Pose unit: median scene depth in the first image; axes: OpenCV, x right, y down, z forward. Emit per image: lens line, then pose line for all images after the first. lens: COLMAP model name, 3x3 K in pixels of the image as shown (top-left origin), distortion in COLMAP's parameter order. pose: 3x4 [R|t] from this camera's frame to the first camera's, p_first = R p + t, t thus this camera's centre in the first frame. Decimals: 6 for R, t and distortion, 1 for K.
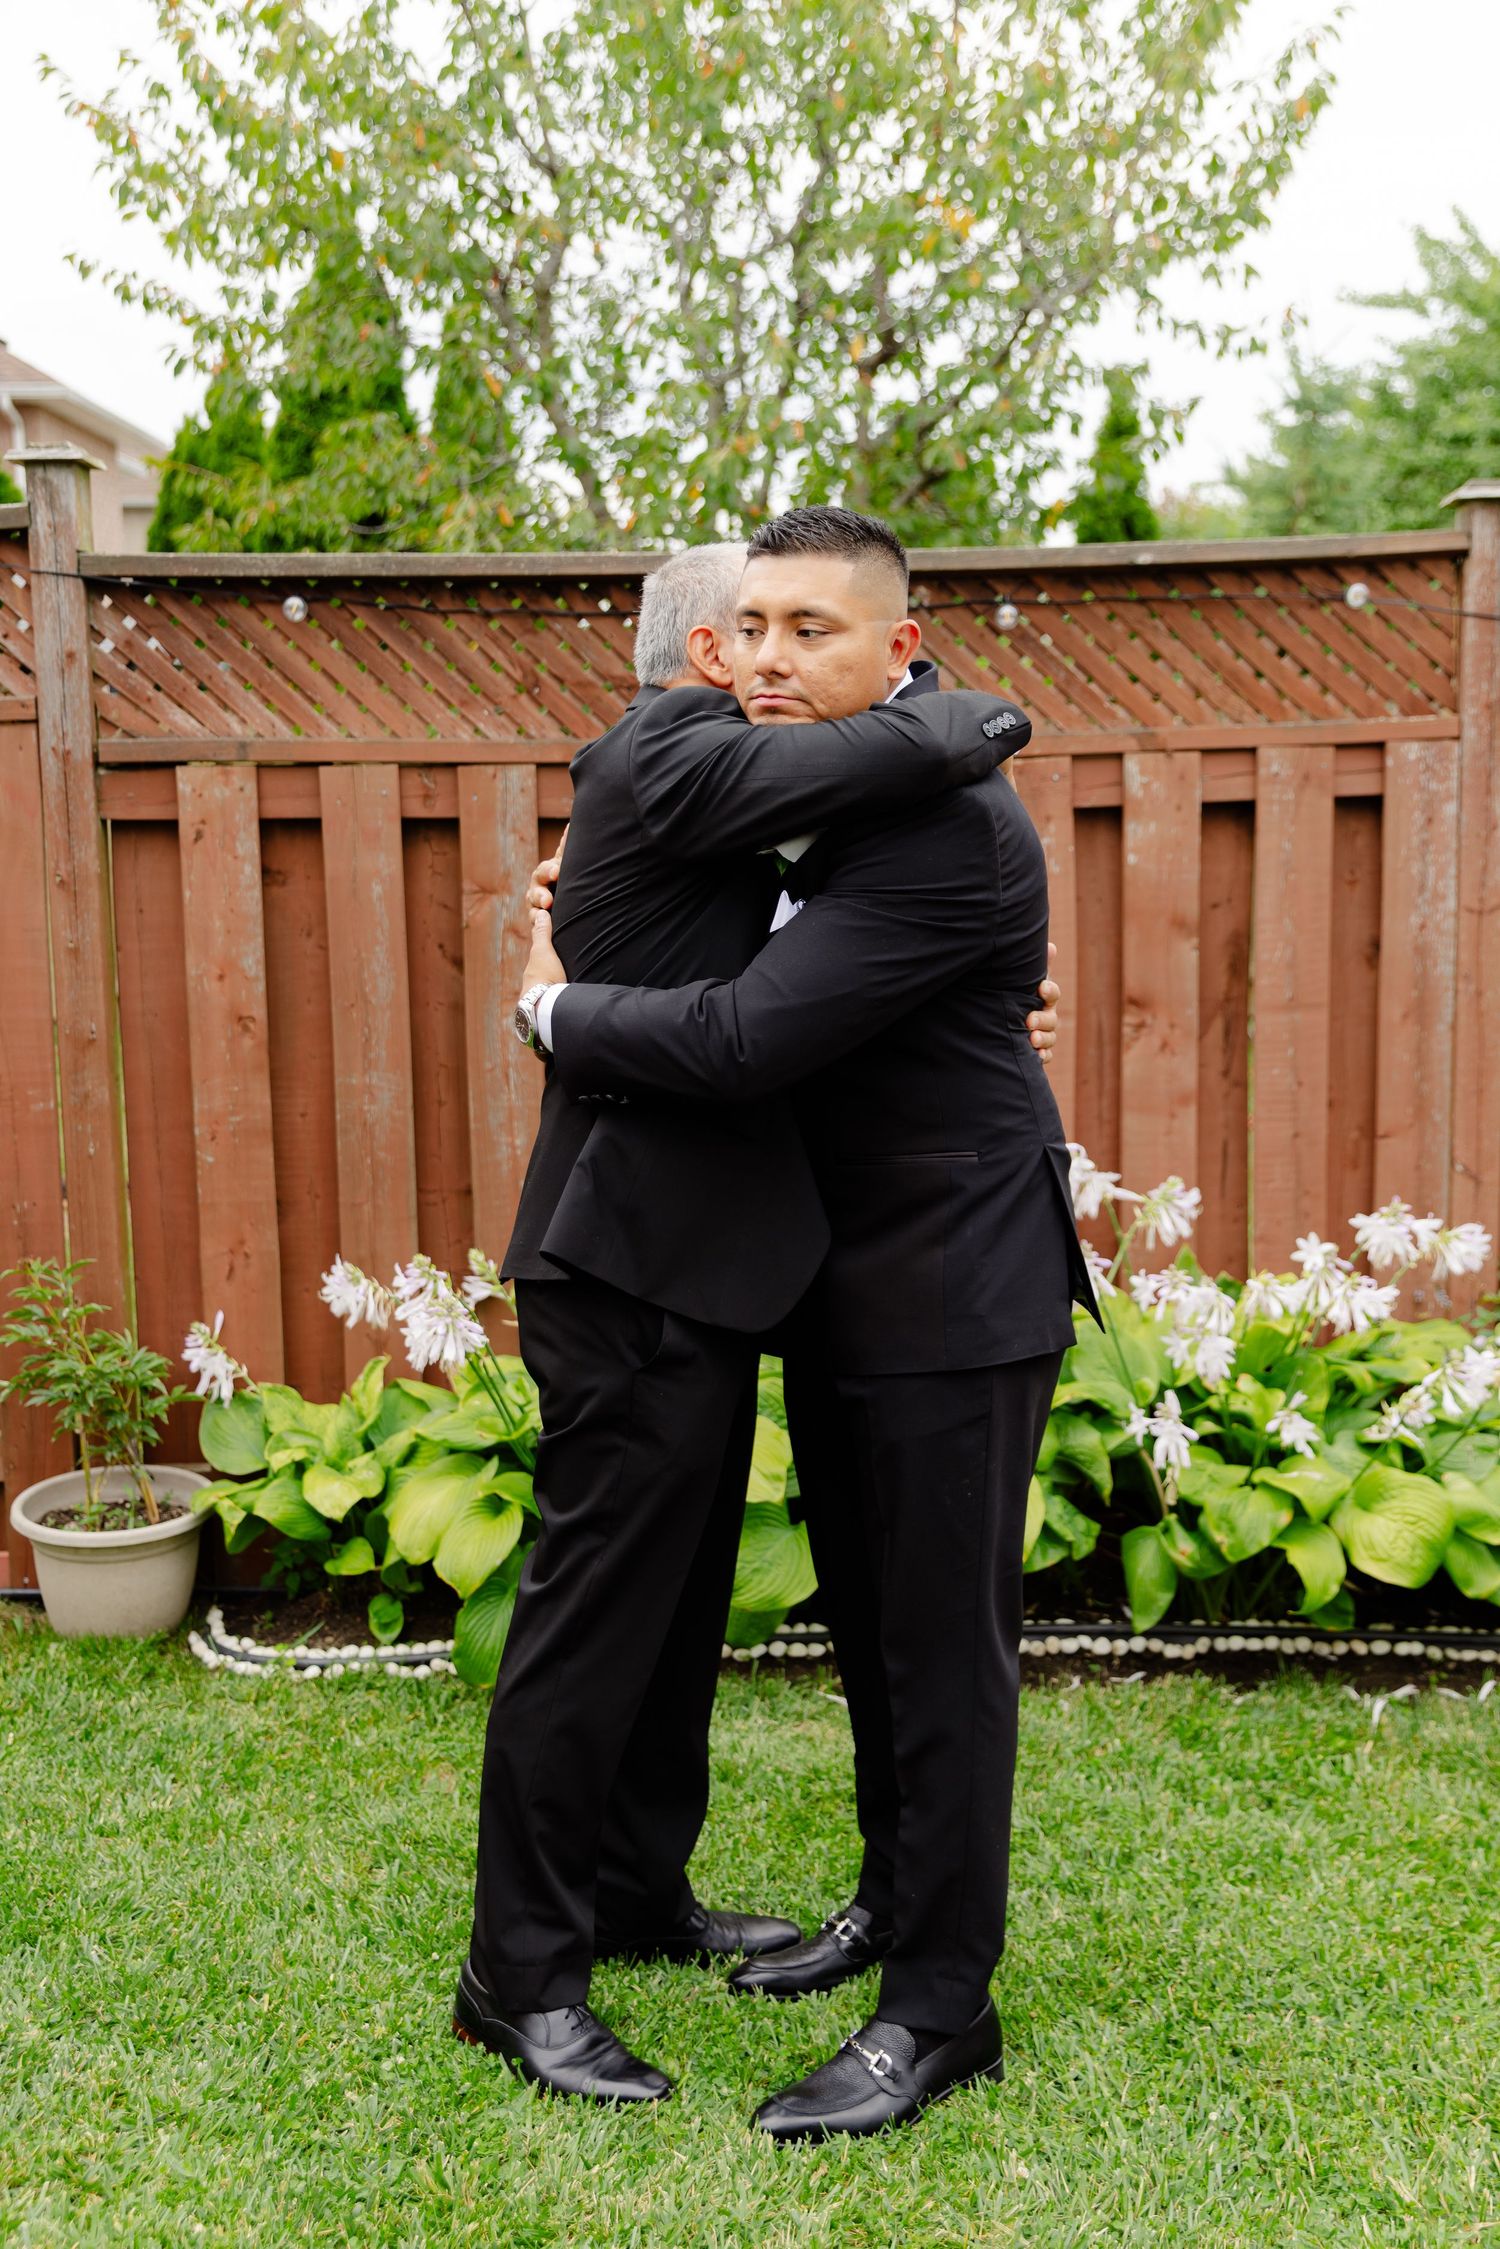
lens RADIAL K [[2353.5, 0, 747.9], [0, 2353.5, 1094.3], [0, 0, 1]] dist [0.006216, 0.002221]
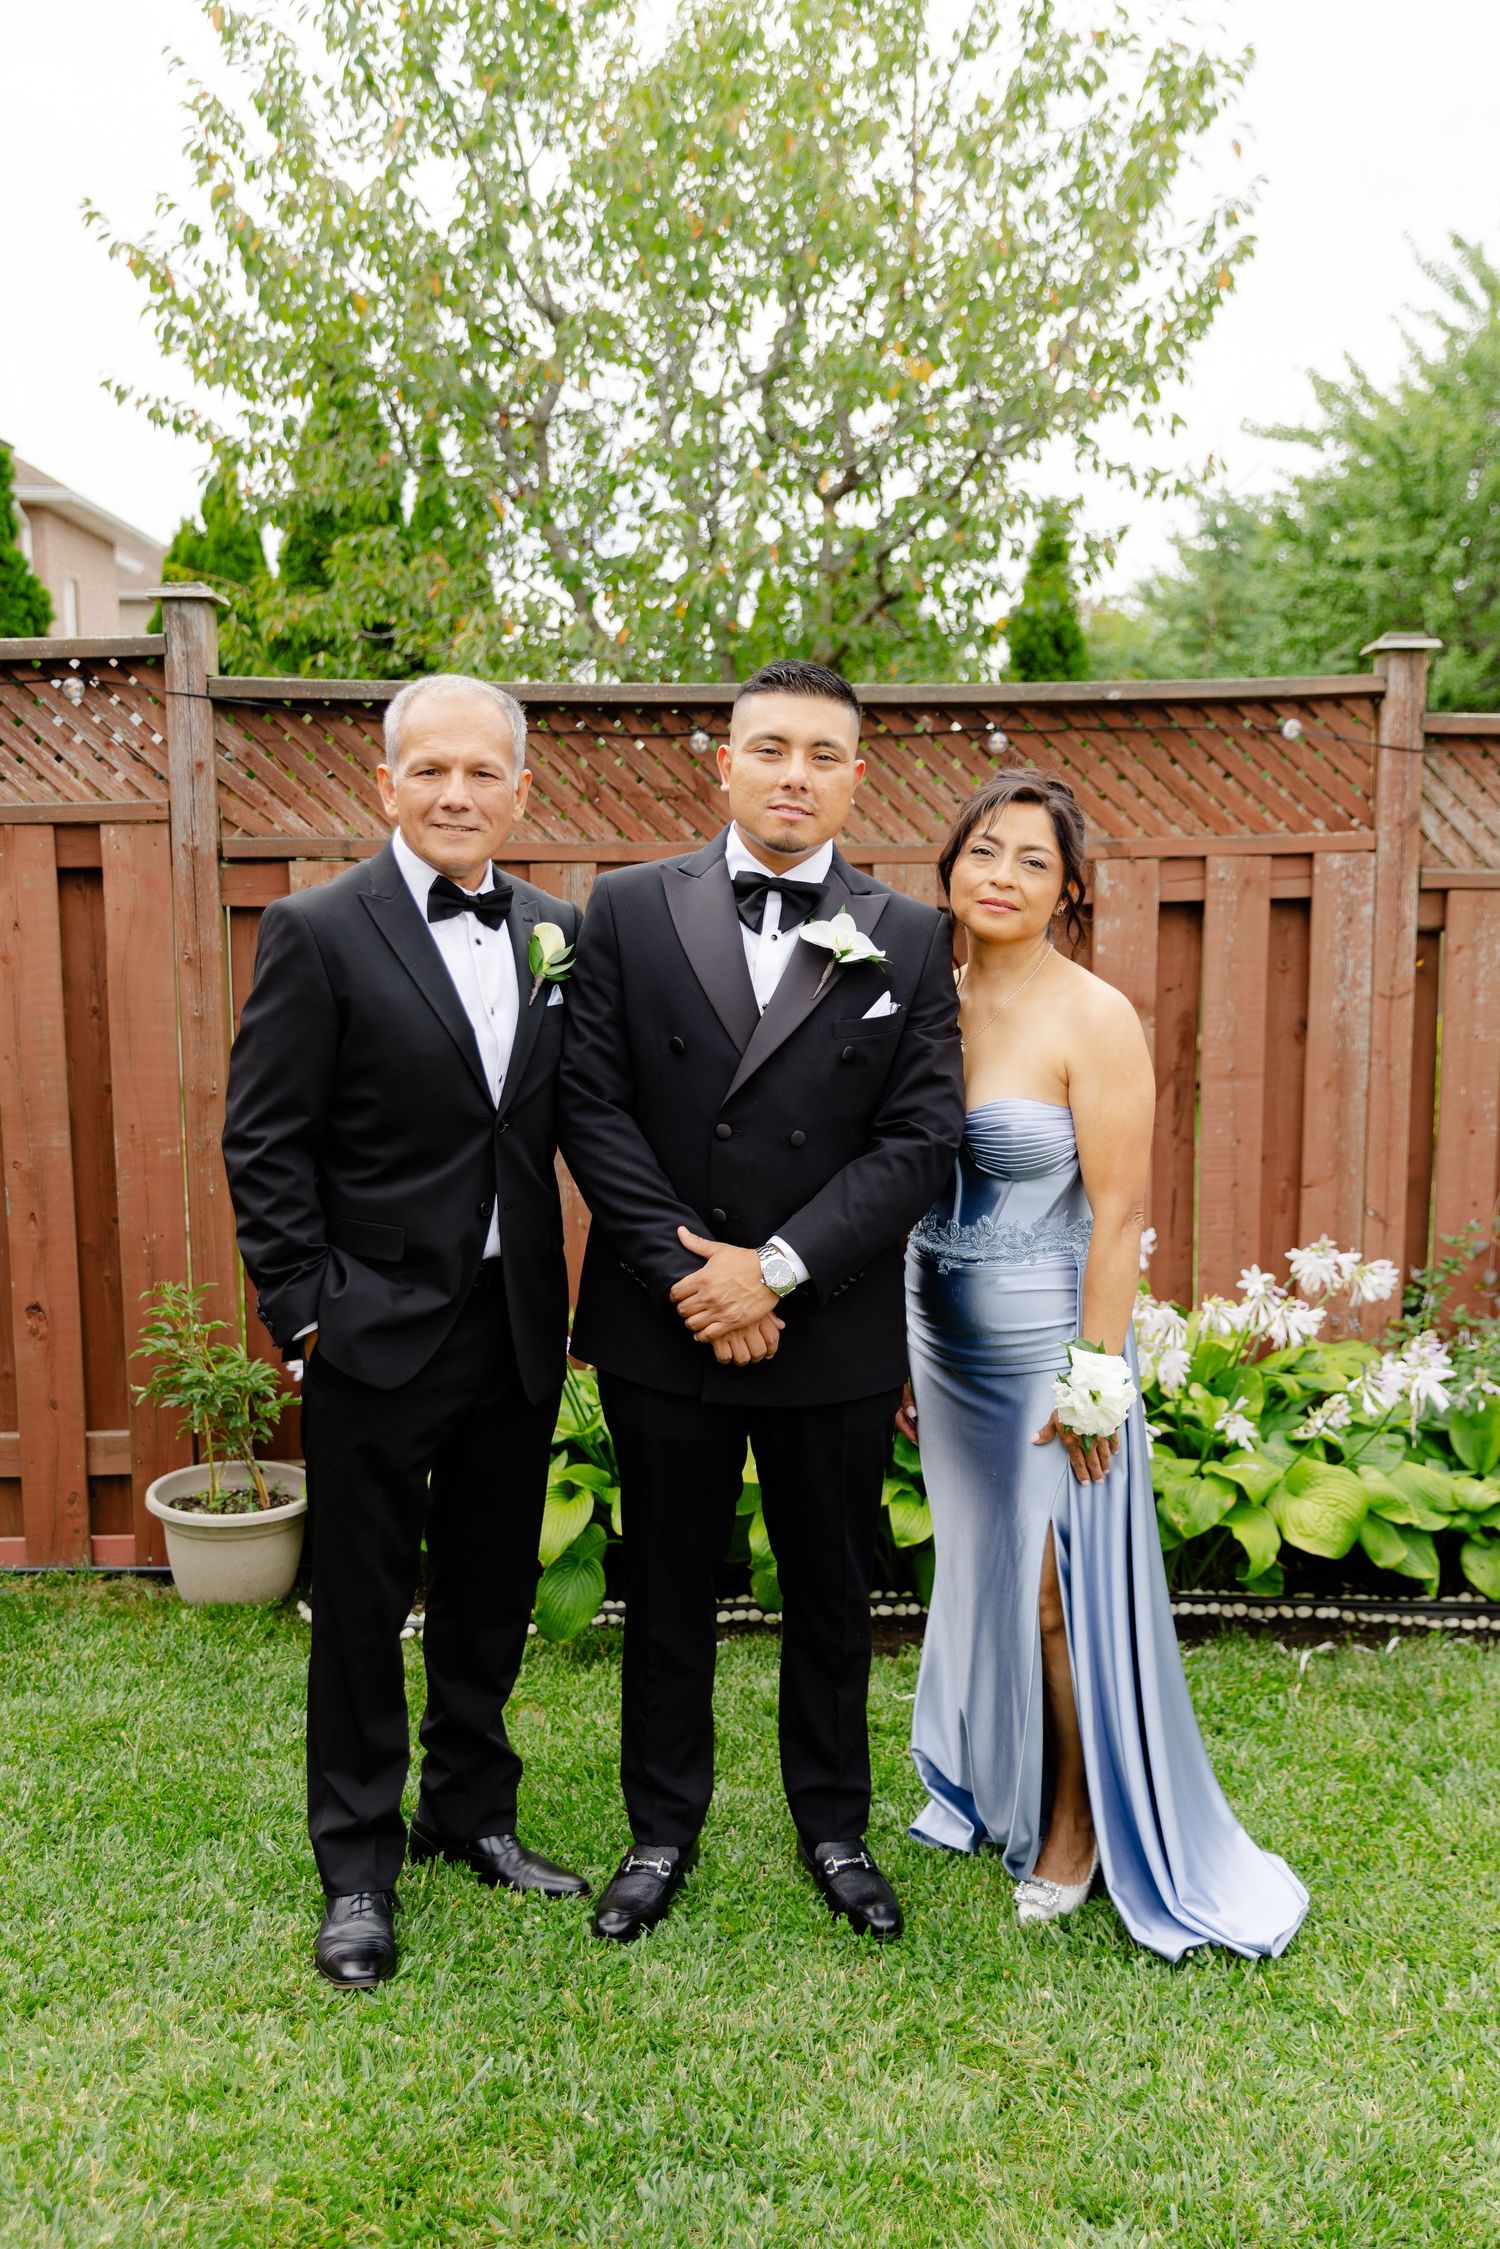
lens RADIAL K [[2163.9, 0, 777.3], [0, 2163.9, 1181.9], [0, 0, 1]] dist [-0.004925, 0.003239]
pose [[0.999233, 0.007062, 0.038516, -0.040739], [-0.007582, 0.999882, 0.013374, 0.003339], [-0.038417, -0.013656, 0.999168, -0.081161]]
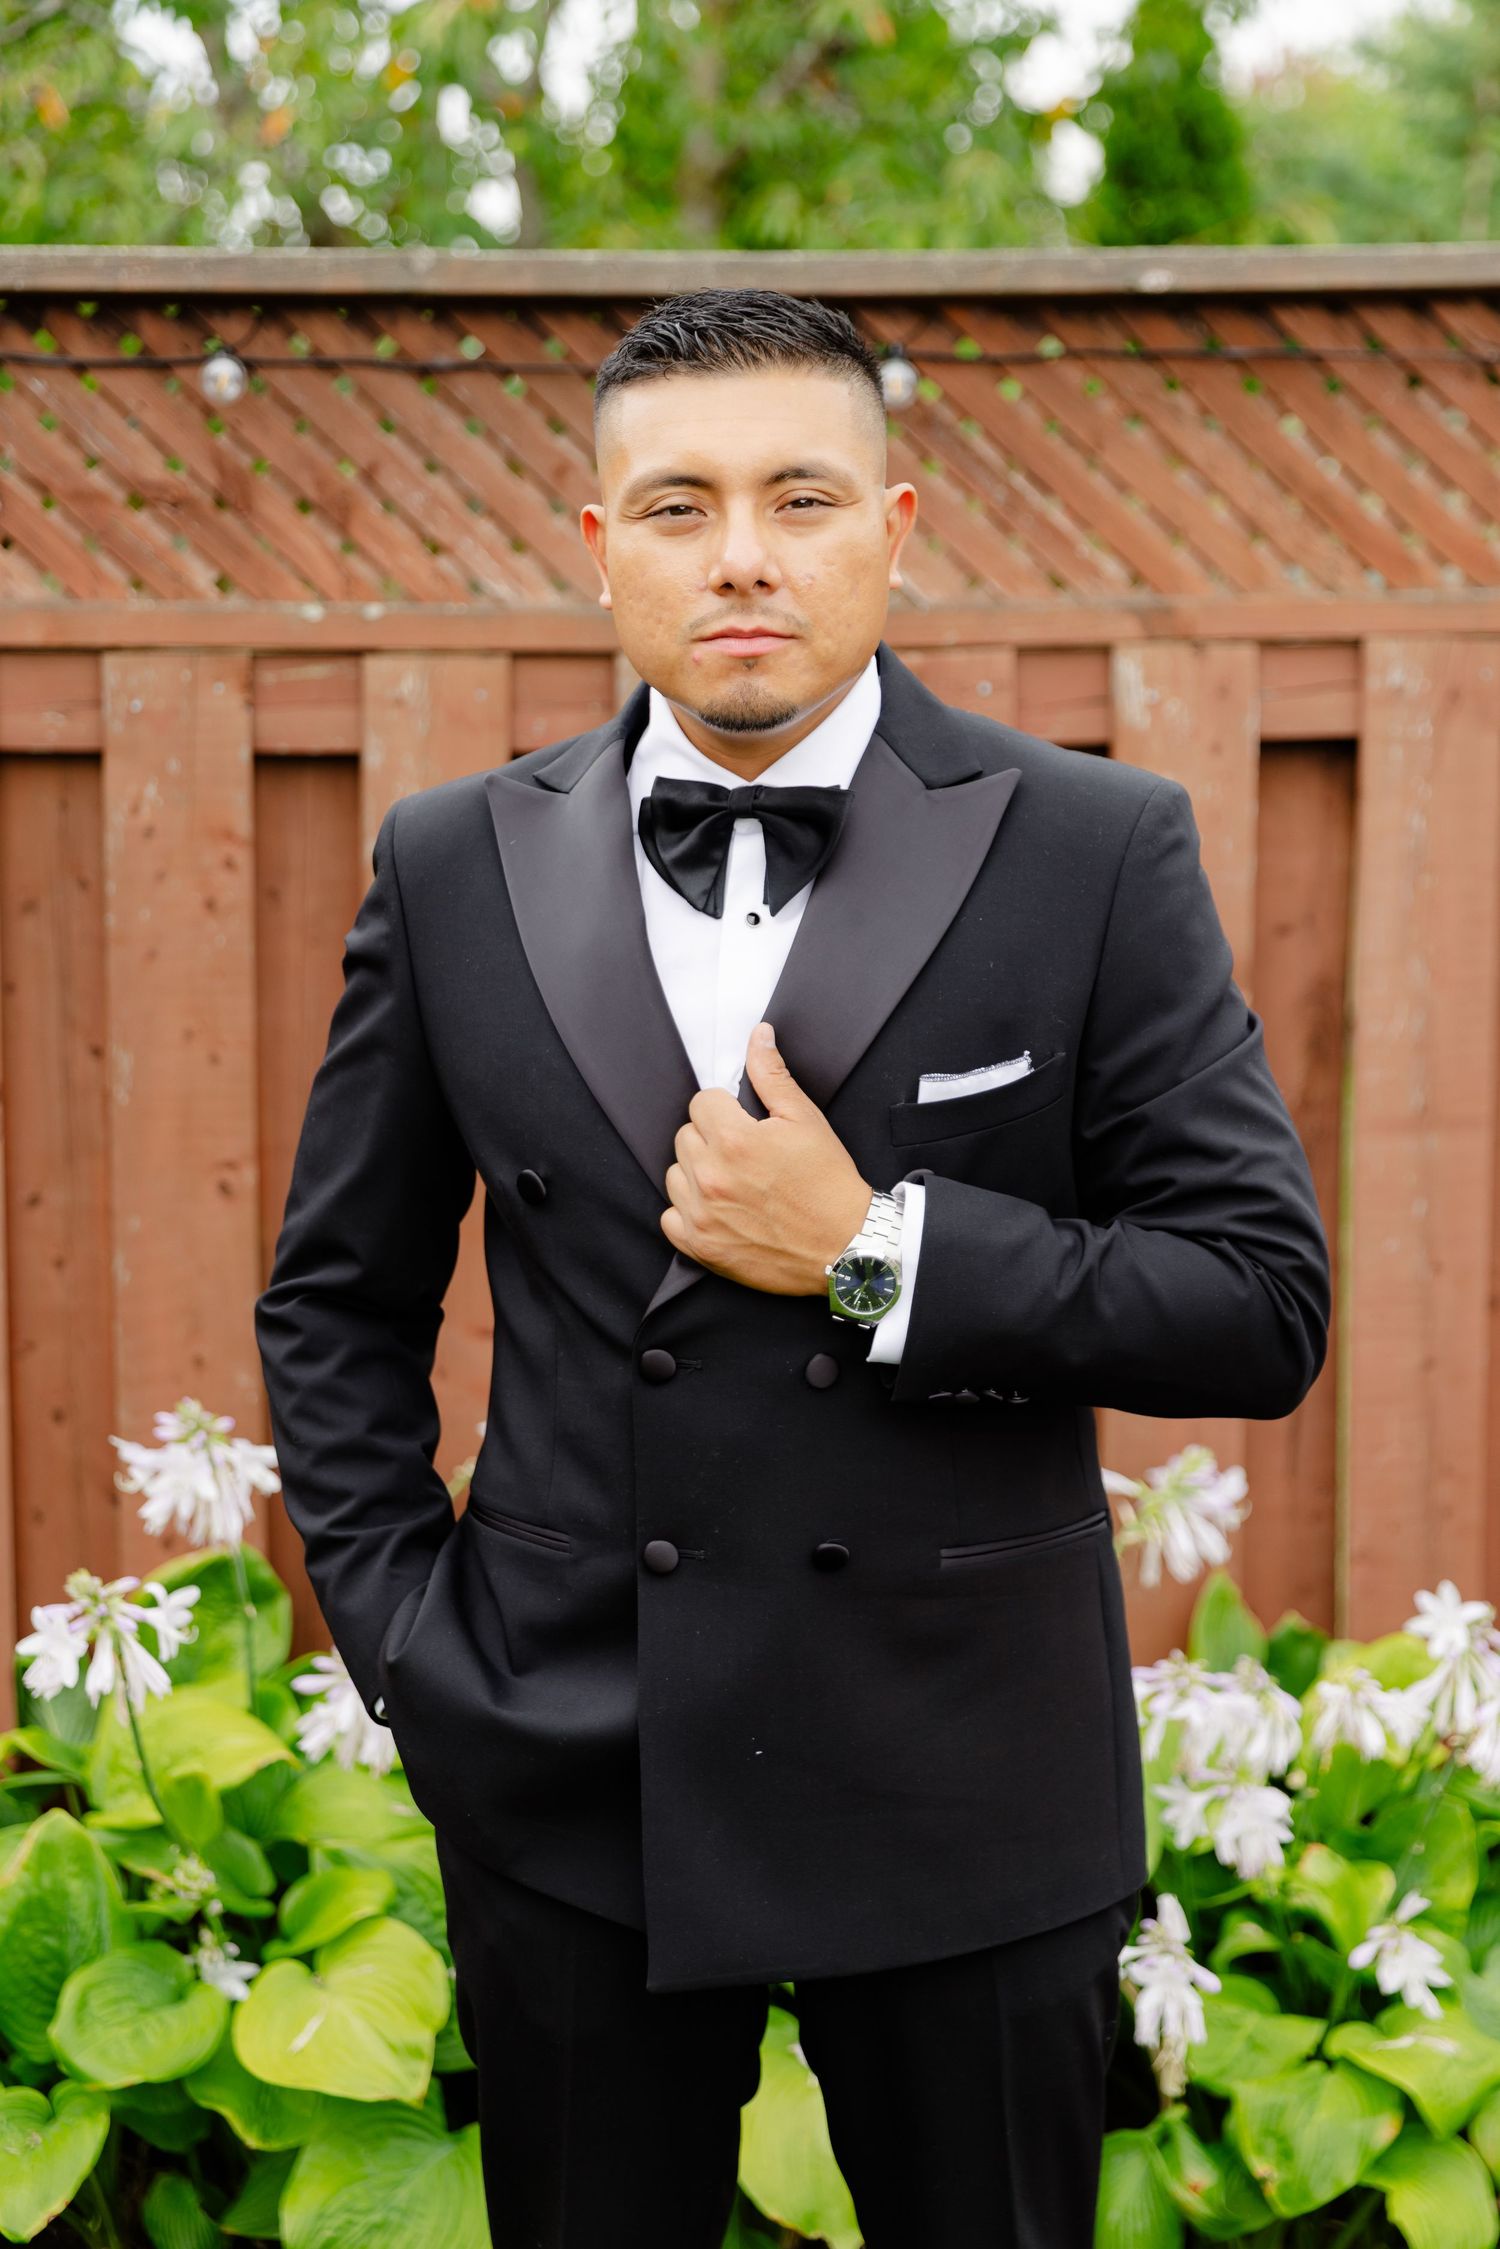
lens RADIAL K [[4141.2, 0, 726.8], [0, 4141.2, 1109.5], [0, 0, 1]] dist [-0.026097, 0.048123]
pose [[0.998768, 0.012489, 0.048030, 0.029989], [-0.012569, 0.999920, 0.001367, -0.041306], [-0.048009, -0.001969, 0.998845, 0.075782]]
